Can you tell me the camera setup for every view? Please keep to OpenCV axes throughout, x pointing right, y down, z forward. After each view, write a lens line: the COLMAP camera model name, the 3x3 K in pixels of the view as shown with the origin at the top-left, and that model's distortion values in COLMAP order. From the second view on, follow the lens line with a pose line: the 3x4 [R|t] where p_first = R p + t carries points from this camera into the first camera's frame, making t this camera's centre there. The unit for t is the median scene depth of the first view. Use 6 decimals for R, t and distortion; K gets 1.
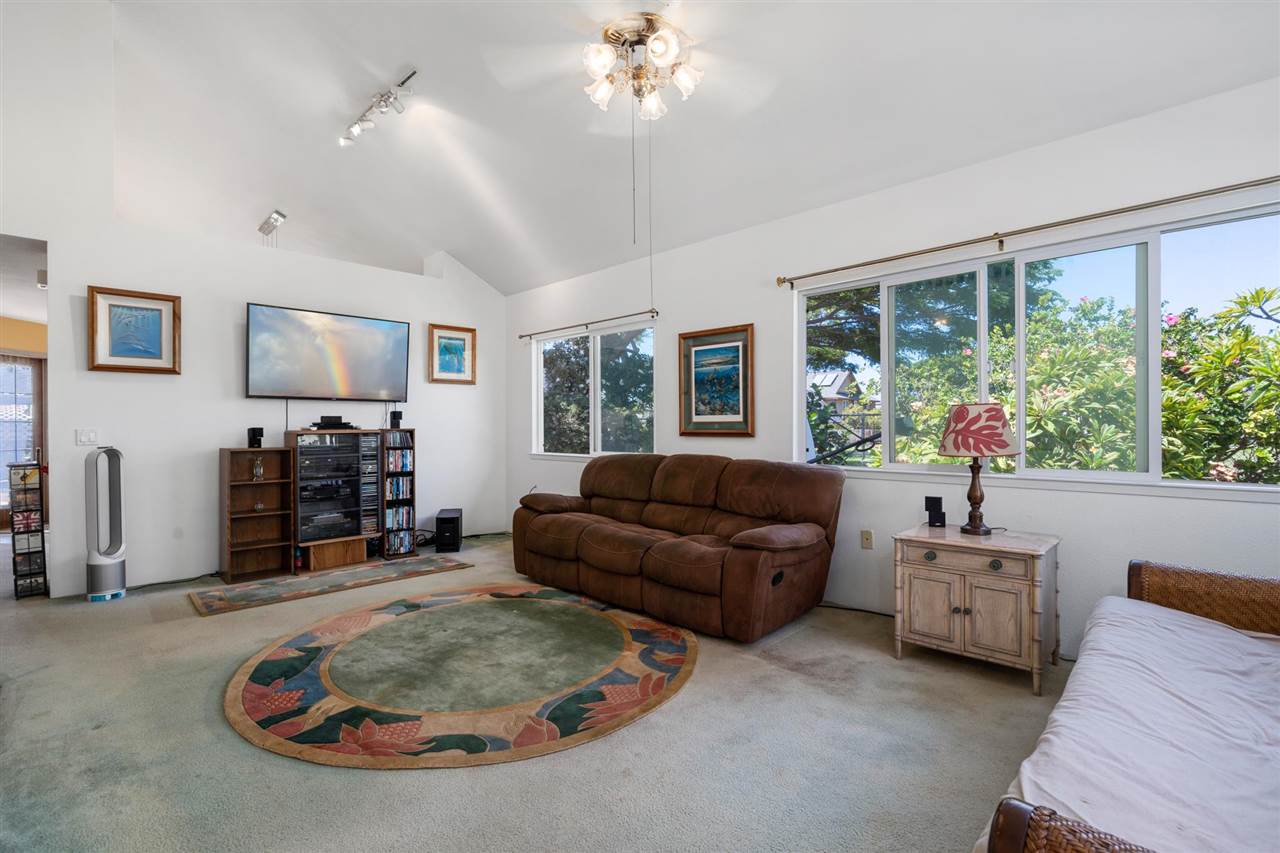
lens RADIAL K [[590.0, 0, 640.0], [0, 590.0, 426.5], [0, 0, 1]] dist [-0.001304, -0.000034]
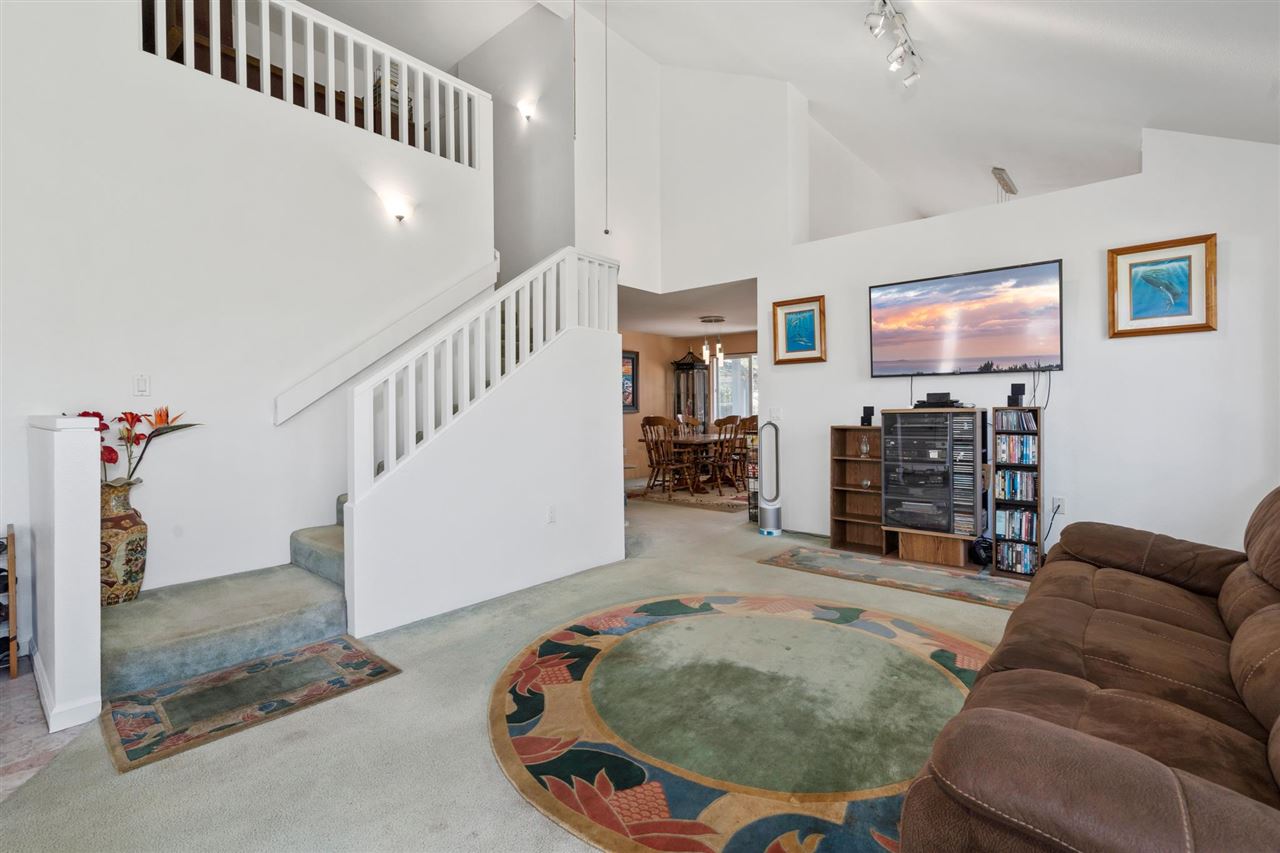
lens RADIAL K [[583.8, 0, 638.6], [0, 583.8, 412.3], [0, 0, 1]] dist [-0.003062, -0.000213]
pose [[0.055250, 0.008027, -0.998440, 0.372723], [0.008053, 0.999932, 0.008485, 0.000438], [0.998440, -0.008509, 0.055181, 0.574746]]
